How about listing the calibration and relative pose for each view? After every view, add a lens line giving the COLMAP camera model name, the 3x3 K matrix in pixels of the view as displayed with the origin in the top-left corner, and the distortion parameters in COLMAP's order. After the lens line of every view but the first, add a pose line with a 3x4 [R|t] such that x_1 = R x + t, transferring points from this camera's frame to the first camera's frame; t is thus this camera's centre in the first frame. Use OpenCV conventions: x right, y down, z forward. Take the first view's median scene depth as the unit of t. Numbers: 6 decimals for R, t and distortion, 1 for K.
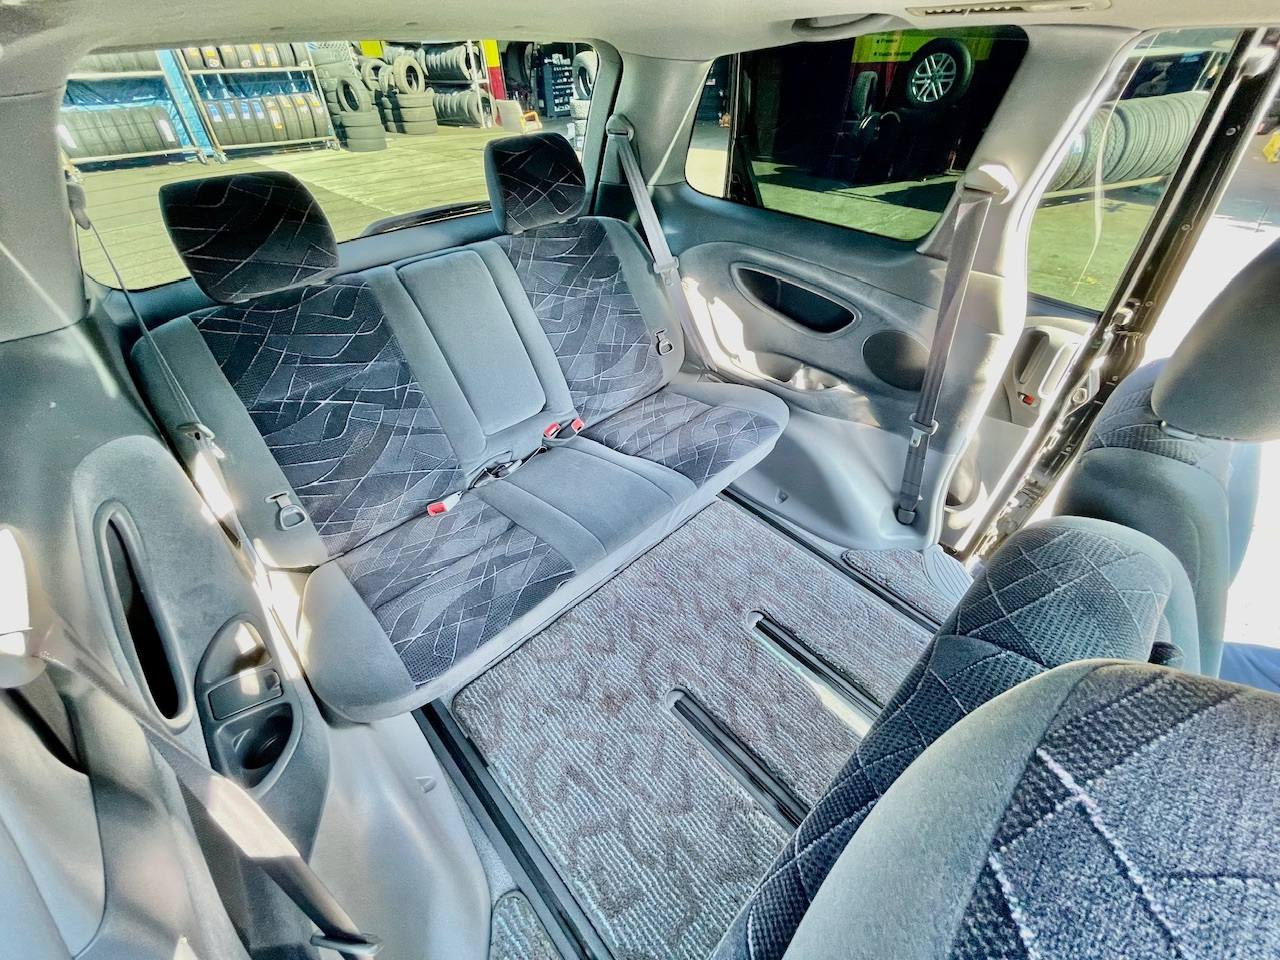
lens RADIAL K [[517.7, 0, 630.8], [0, 517.7, 481.1], [0, 0, 1]] dist [-0.002410, 0.000380]
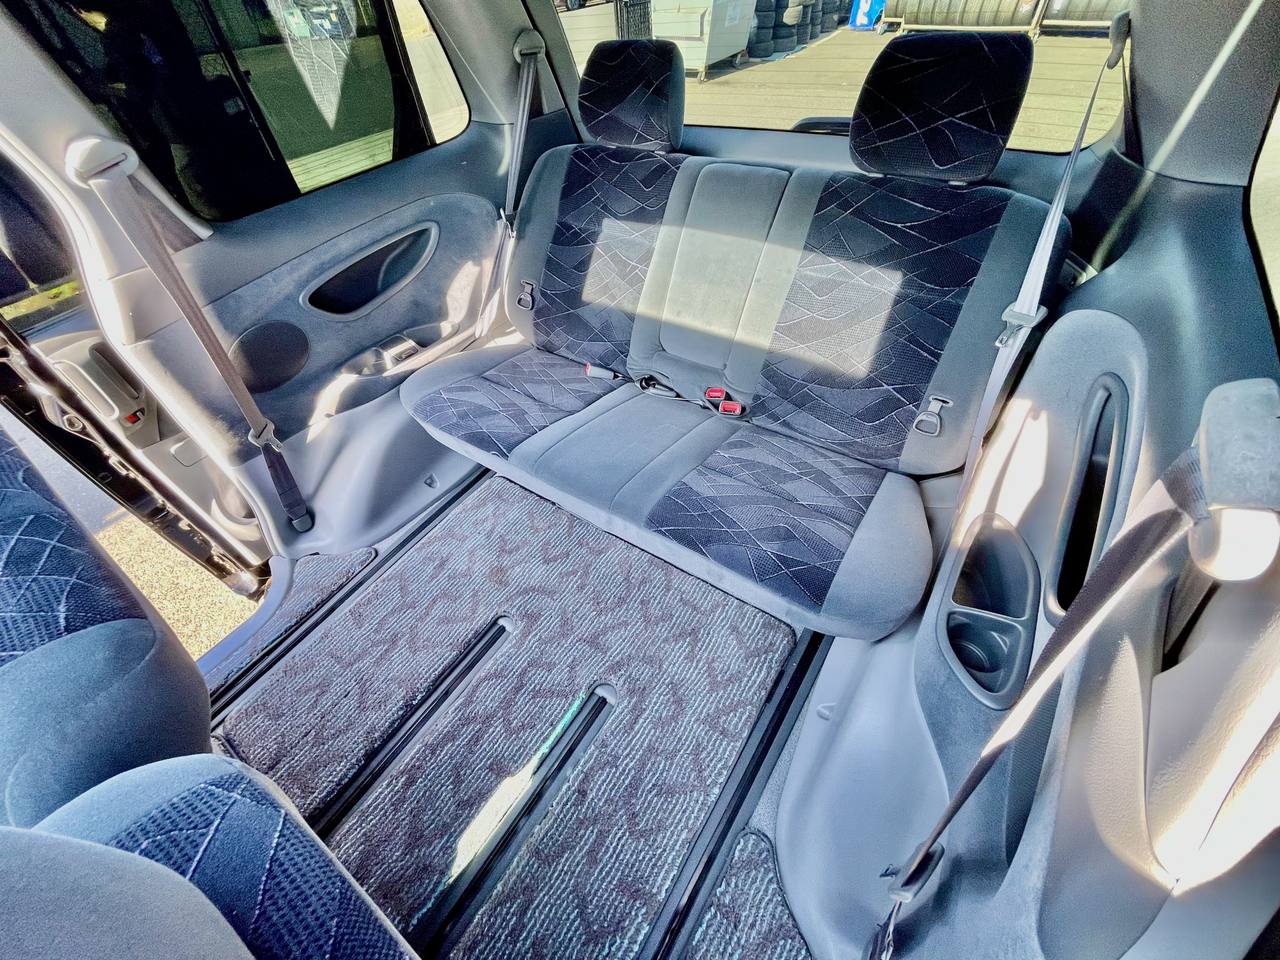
lens RADIAL K [[517.7, 0, 635.0], [0, 517.7, 478.1], [0, 0, 1]] dist [-0.002410, 0.000380]
pose [[0.206859, 0.700249, -0.683272, 0.645915], [-0.583260, 0.648970, 0.488514, -0.435807], [0.785504, 0.297471, 0.542673, 0.549714]]
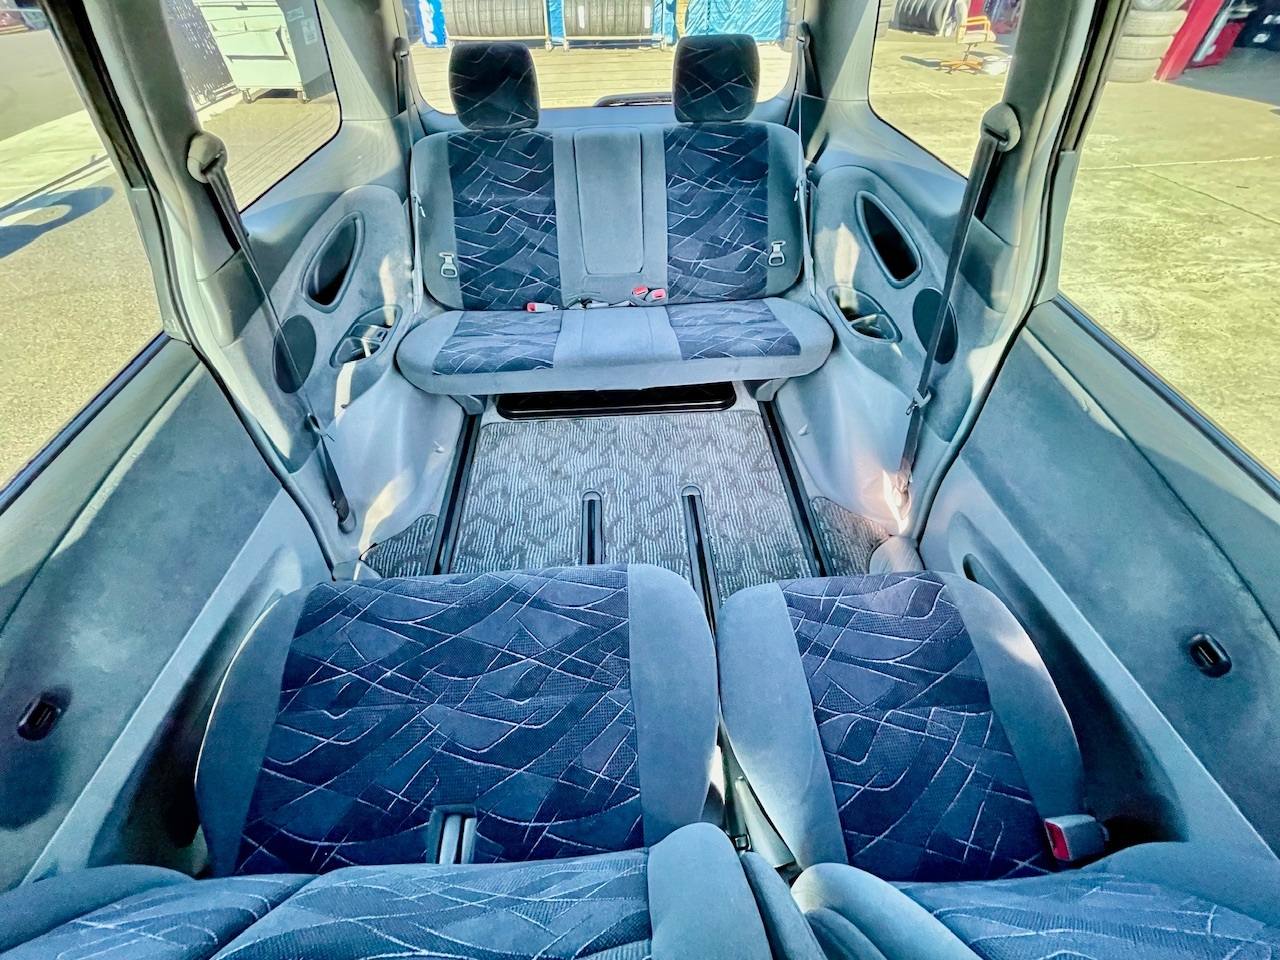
lens RADIAL K [[517.7, 0, 640.2], [0, 517.7, 480.2], [0, 0, 1]] dist [-0.002410, 0.000380]
pose [[0.766231, 0.466171, -0.442238, 0.746456], [-0.414068, 0.884503, 0.214947, 0.047359], [0.491363, 0.018417, 0.870760, -0.098231]]
